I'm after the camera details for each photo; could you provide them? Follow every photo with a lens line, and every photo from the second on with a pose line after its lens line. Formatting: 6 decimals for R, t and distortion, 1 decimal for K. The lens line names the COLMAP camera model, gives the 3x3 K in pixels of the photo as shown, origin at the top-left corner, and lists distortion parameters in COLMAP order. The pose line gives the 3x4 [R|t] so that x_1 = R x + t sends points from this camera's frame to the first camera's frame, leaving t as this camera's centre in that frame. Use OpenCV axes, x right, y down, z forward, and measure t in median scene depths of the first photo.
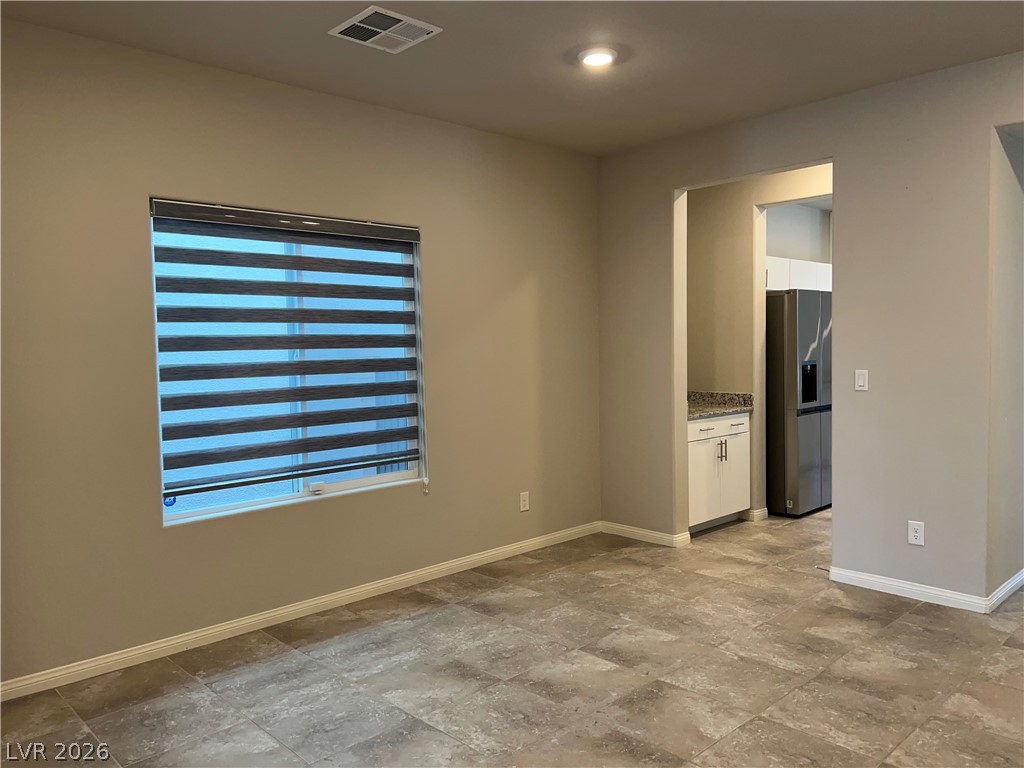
lens RADIAL K [[772.2, 0, 511.8], [0, 772.2, 376.2], [0, 0, 1]] dist [0.064305, -0.072632]
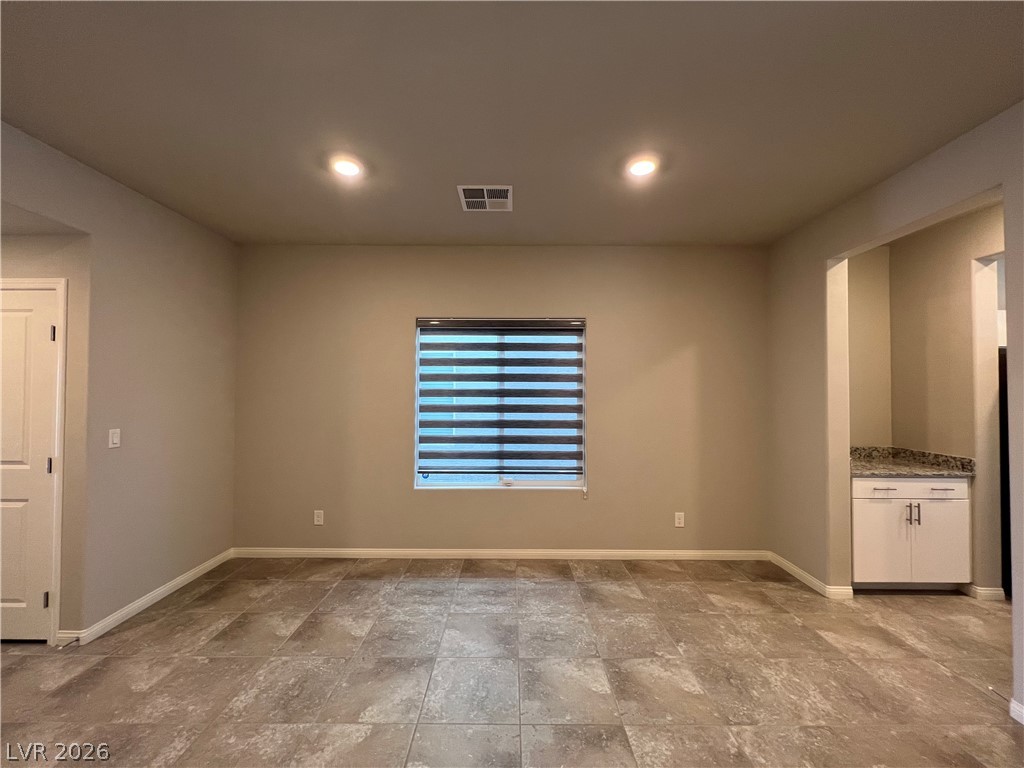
lens RADIAL K [[408.7, 0, 510.2], [0, 408.7, 379.9], [0, 0, 1]] dist [0.001823, 0.000025]
pose [[0.723630, 0.000534, -0.690188, 0.342908], [-0.048707, 0.997546, -0.050296, -0.027795], [0.688467, 0.070013, 0.721880, 0.354719]]
